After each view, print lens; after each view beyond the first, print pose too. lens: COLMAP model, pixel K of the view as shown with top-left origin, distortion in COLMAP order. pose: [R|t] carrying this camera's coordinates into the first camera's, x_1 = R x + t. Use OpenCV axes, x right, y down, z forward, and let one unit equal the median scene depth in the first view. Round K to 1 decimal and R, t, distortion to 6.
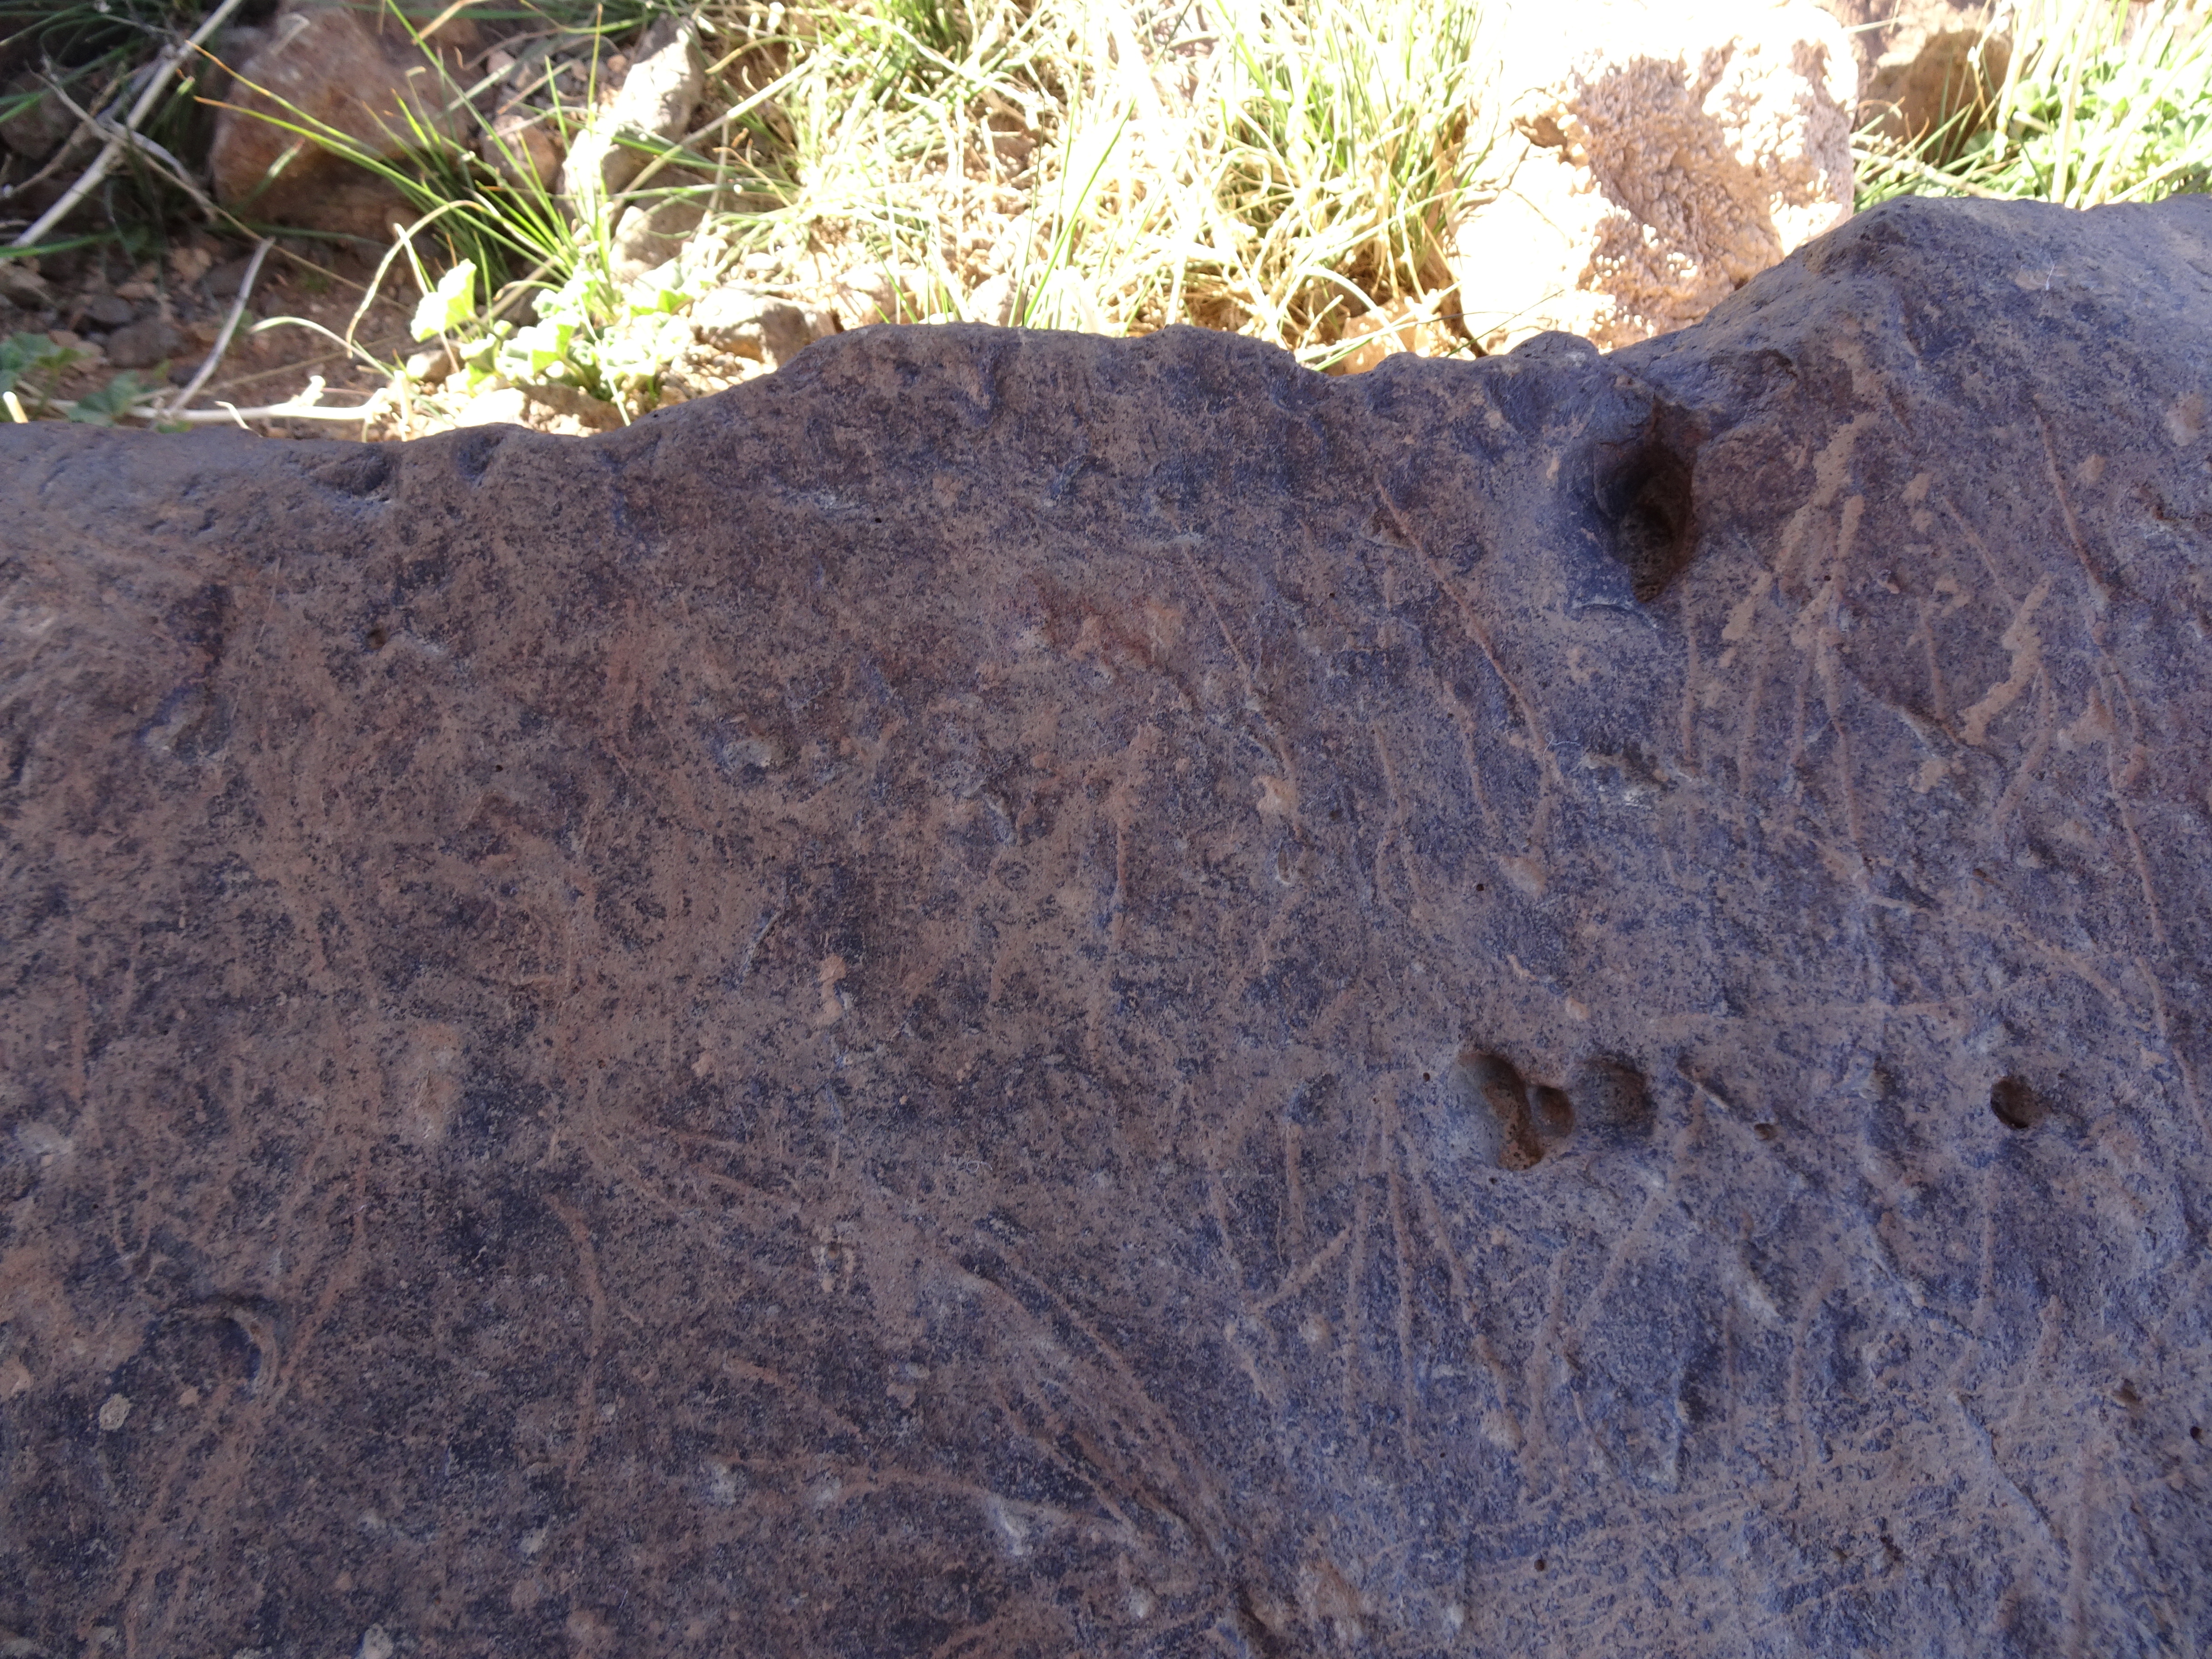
lens RADIAL K [[1576.1, 0, 1110.5], [0, 1576.1, 829.3], [0, 0, 1]] dist [0.014099, -0.006141]
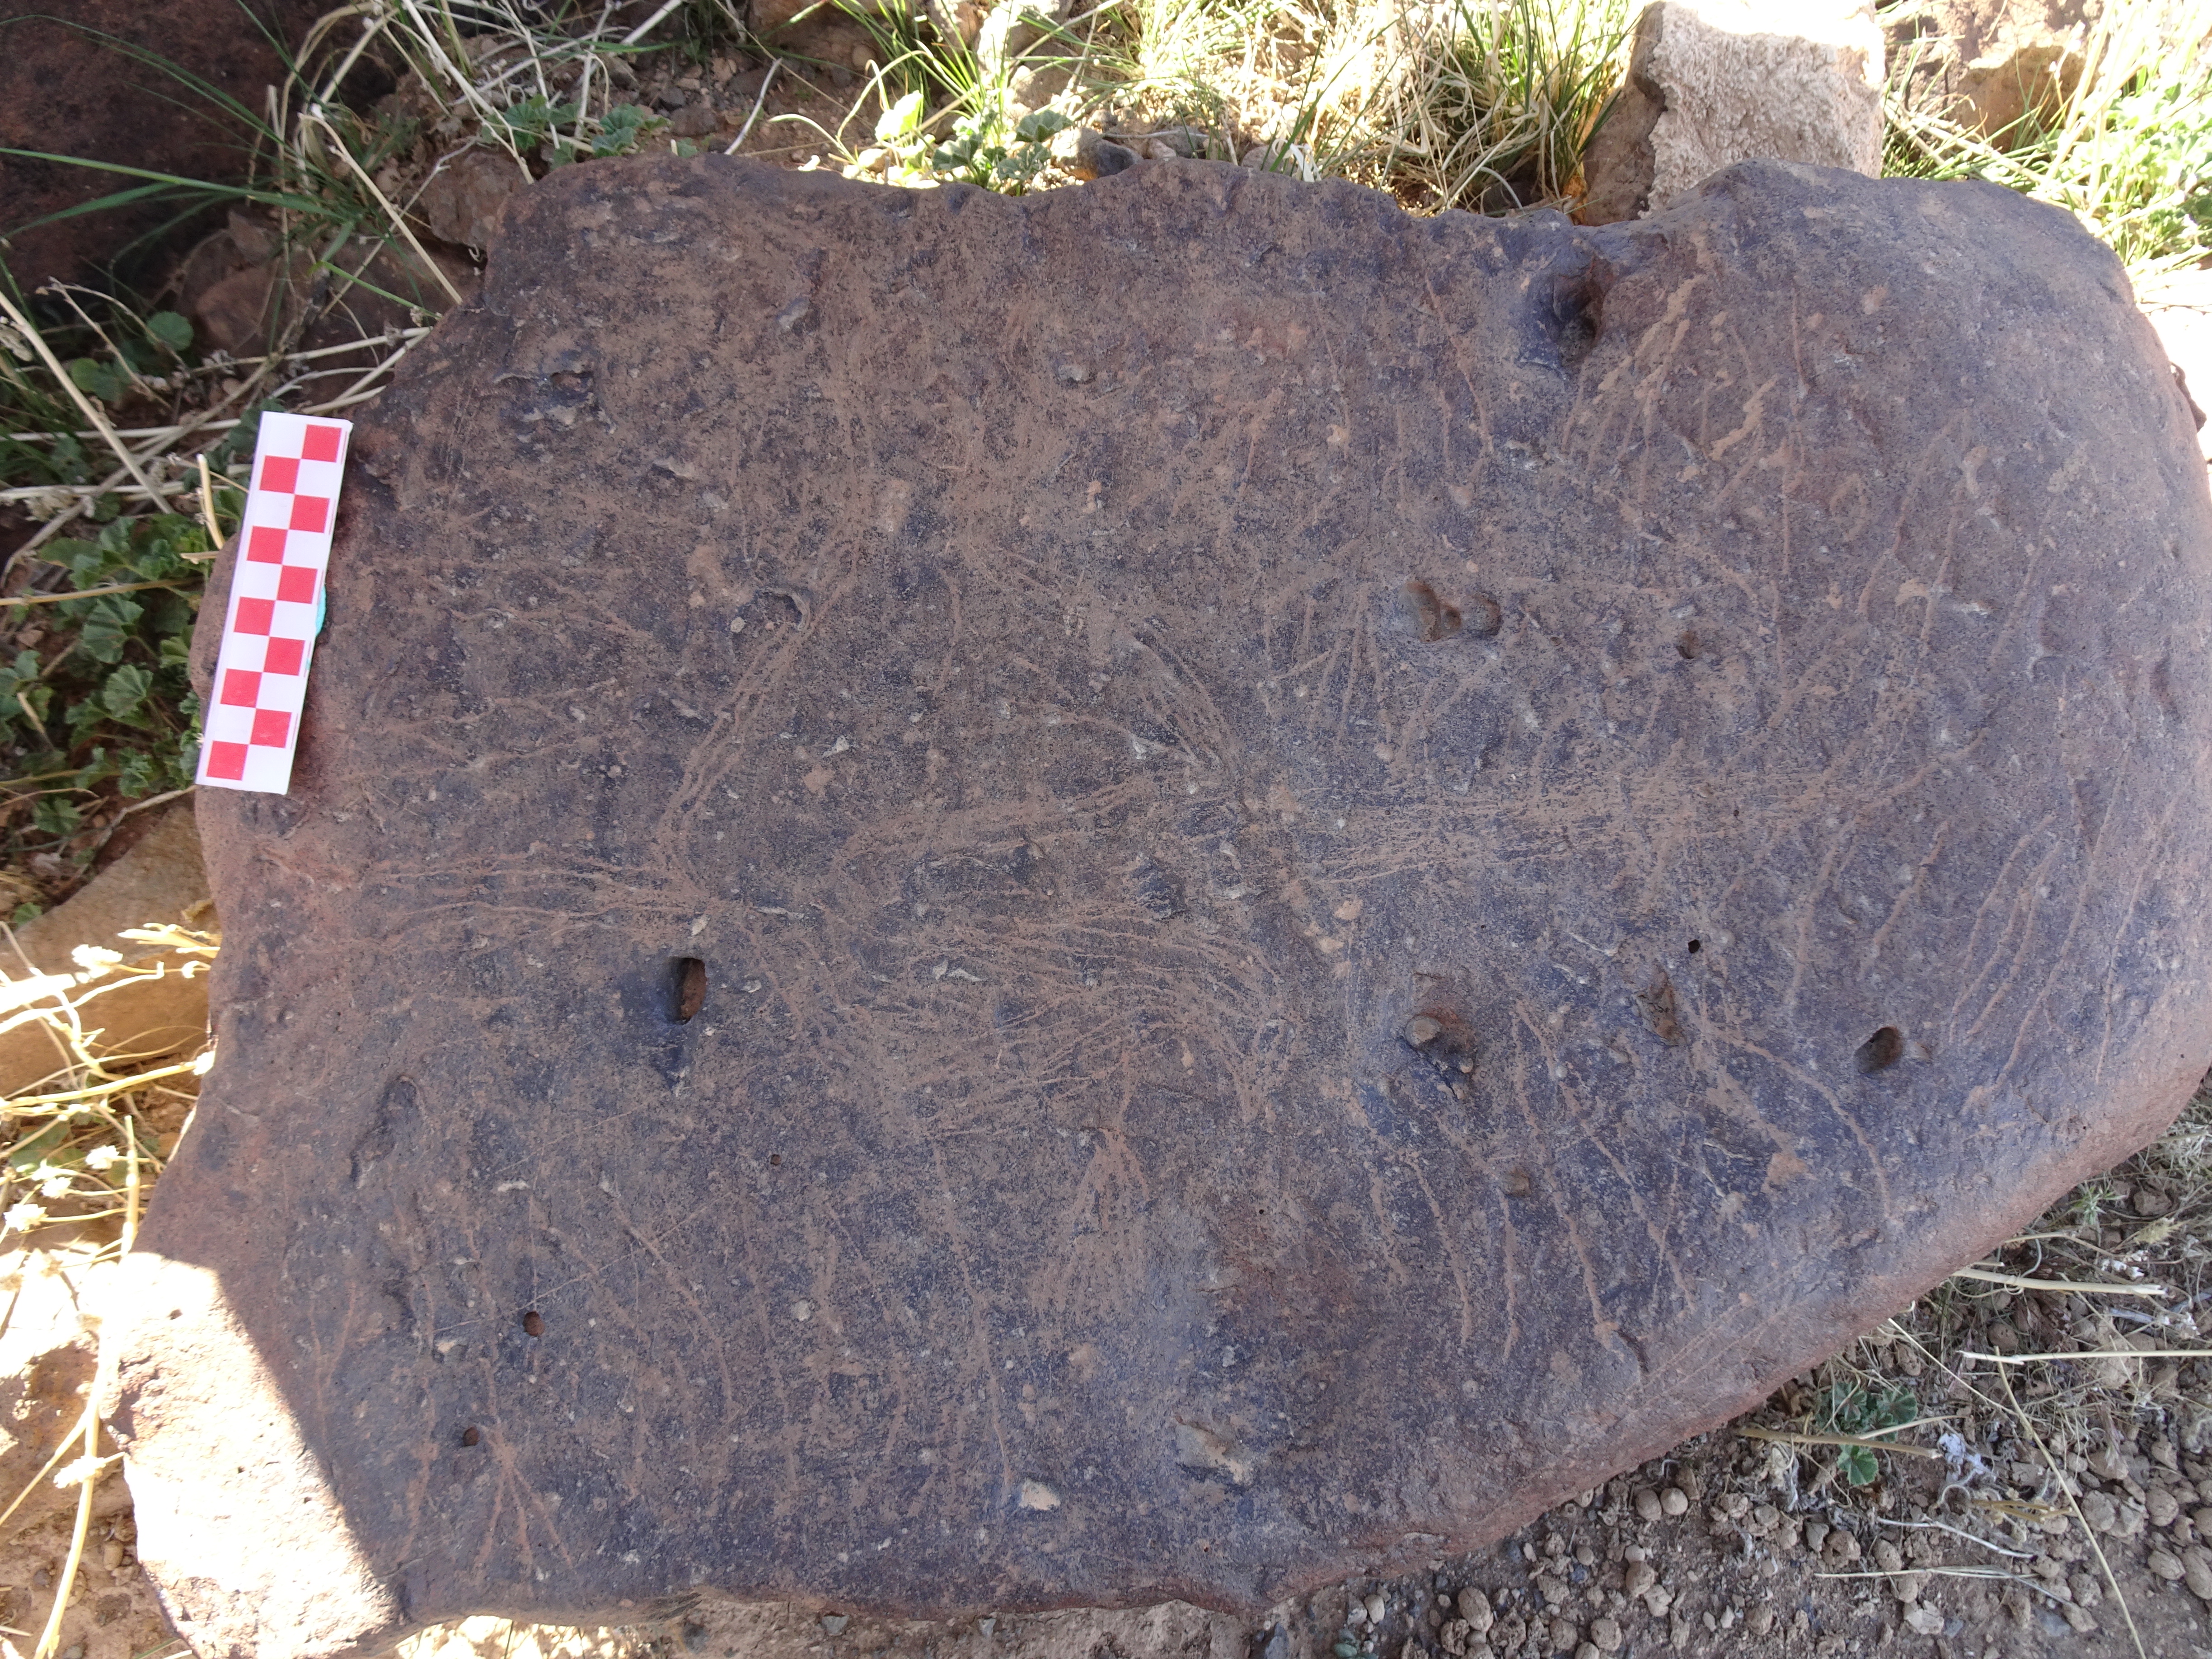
lens RADIAL K [[1588.3, 0, 1114.0], [0, 1588.3, 832.8], [0, 0, 1]] dist [0.018053, -0.006827]
pose [[0.977098, 0.176784, -0.118439, 0.155499], [-0.168864, 0.982862, 0.073938, 0.357756], [0.129481, -0.052245, 0.990205, -0.967927]]
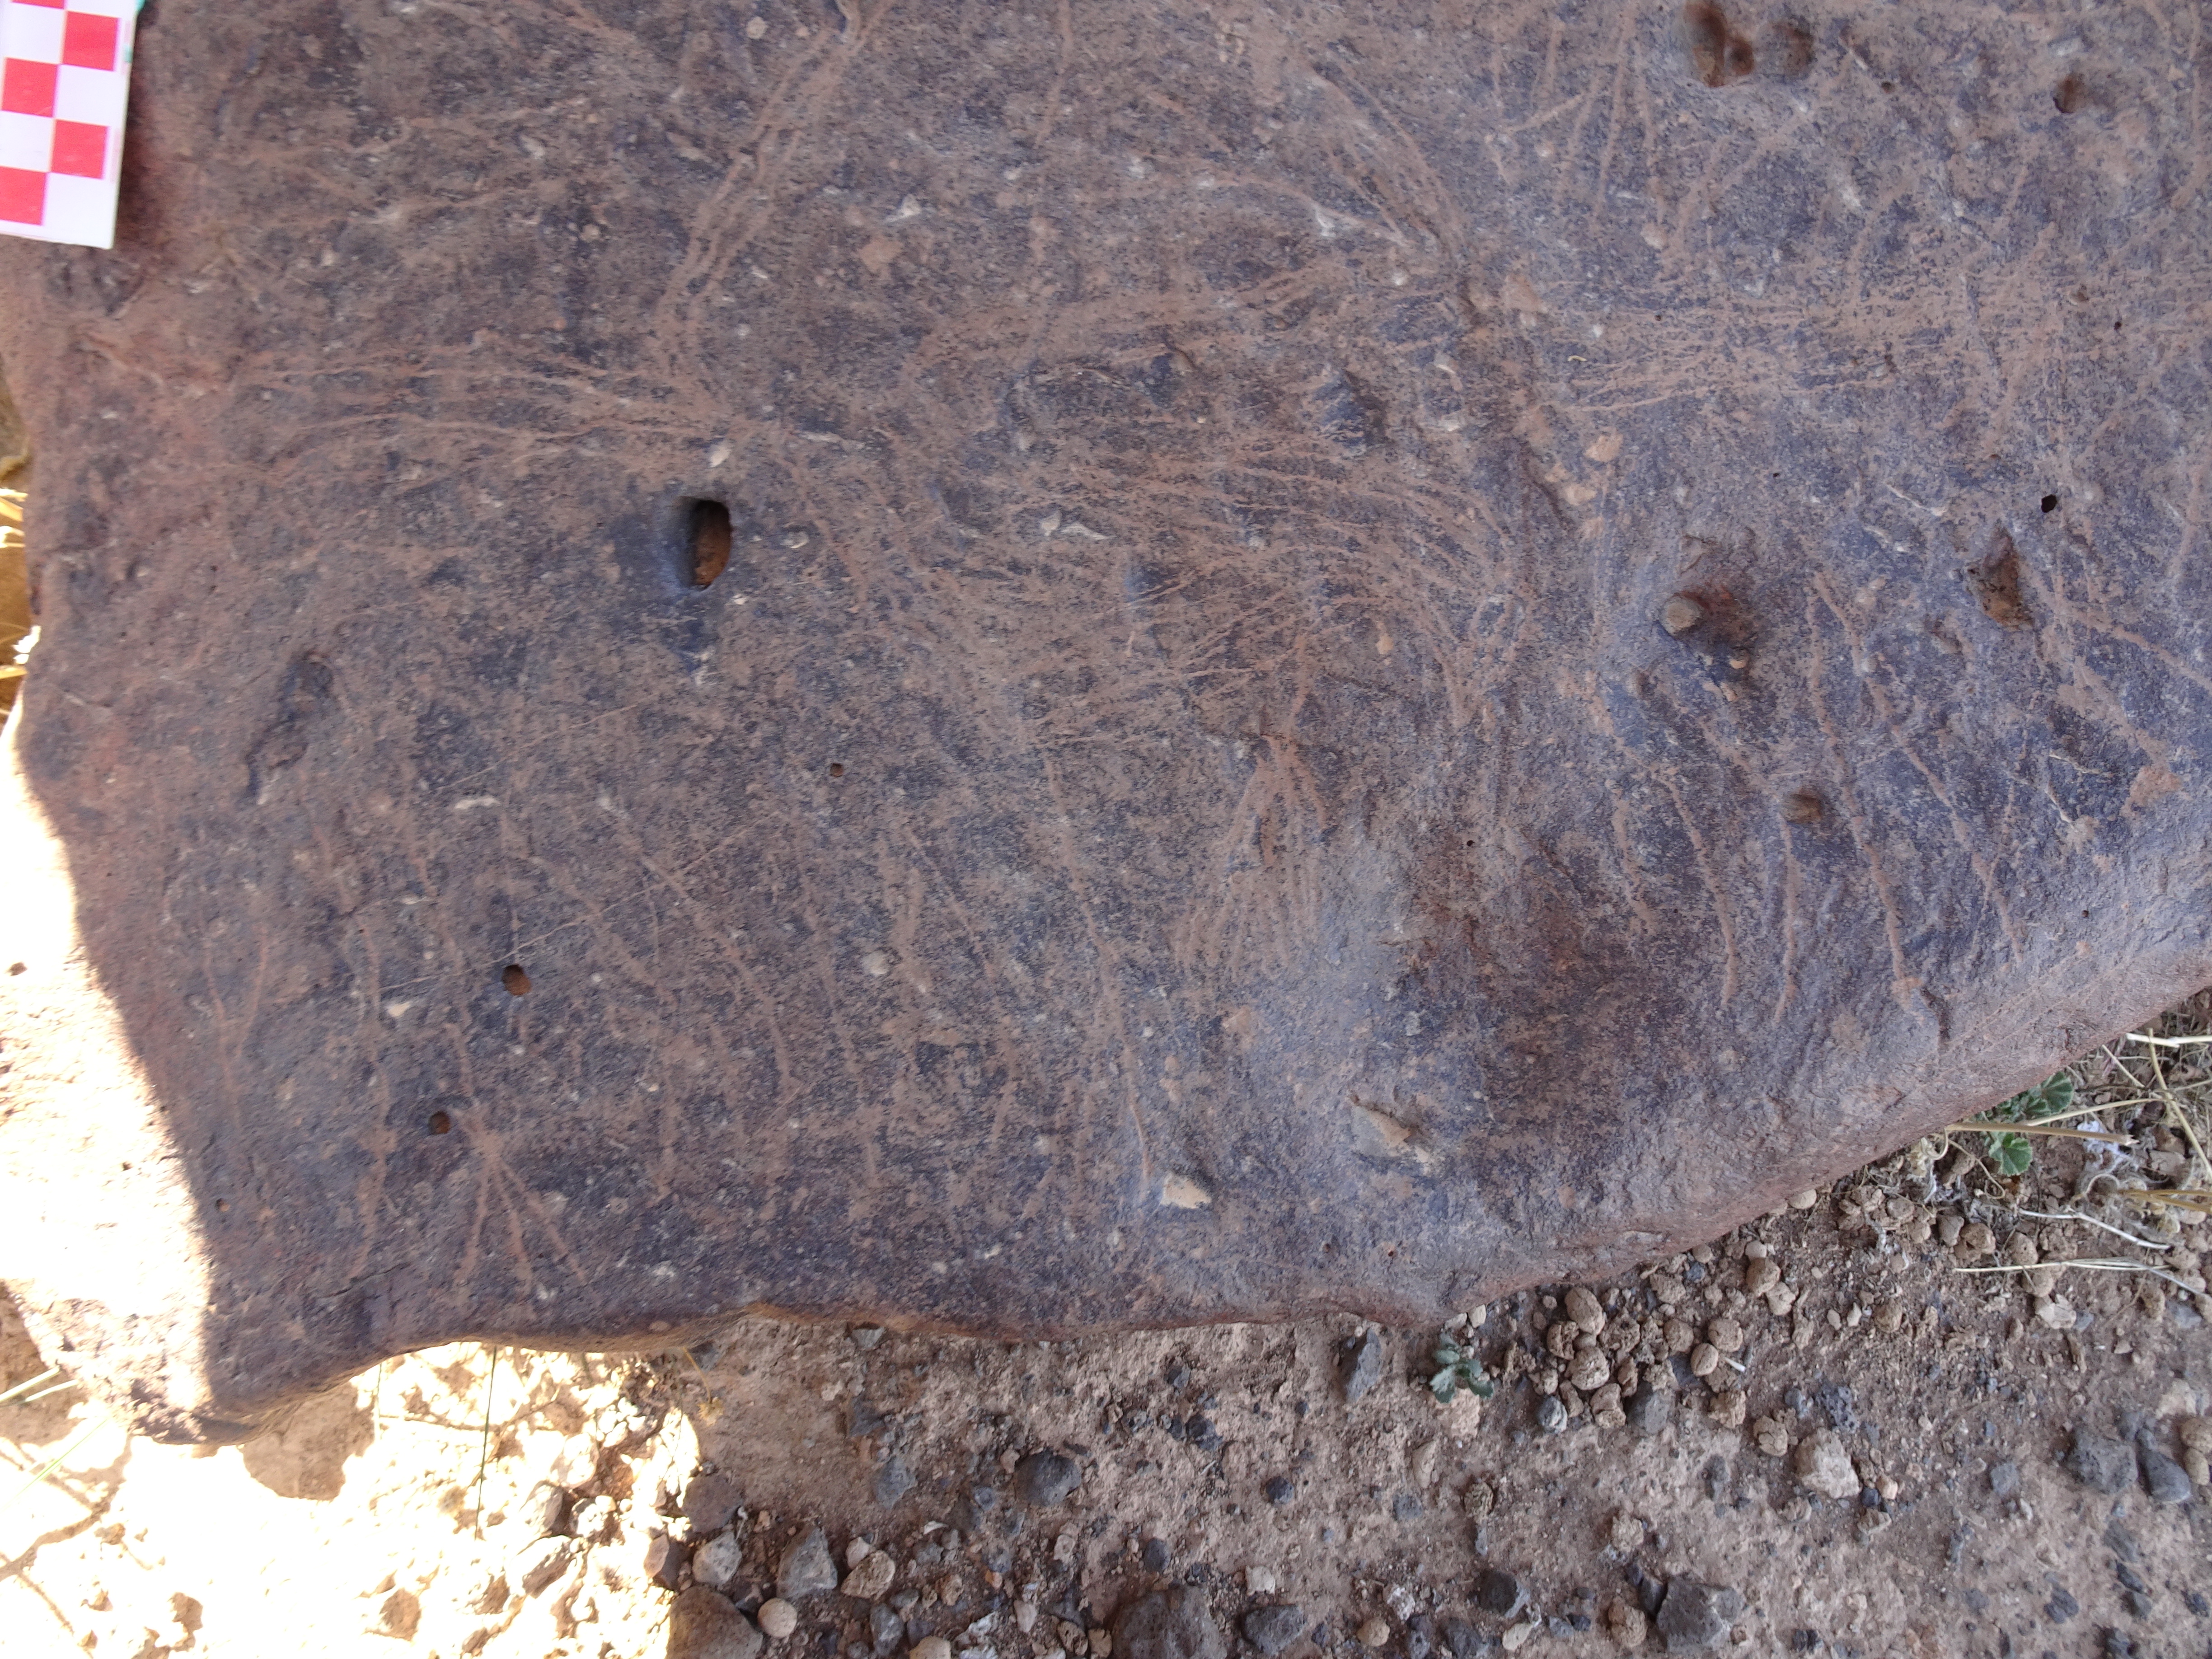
lens RADIAL K [[1590.5, 0, 1111.2], [0, 1590.5, 829.2], [0, 0, 1]] dist [0.014829, -0.002613]
pose [[0.979380, 0.201193, -0.018339, -0.103934], [-0.192209, 0.955890, 0.222102, 0.623214], [0.062215, -0.213997, 0.974851, -0.563902]]
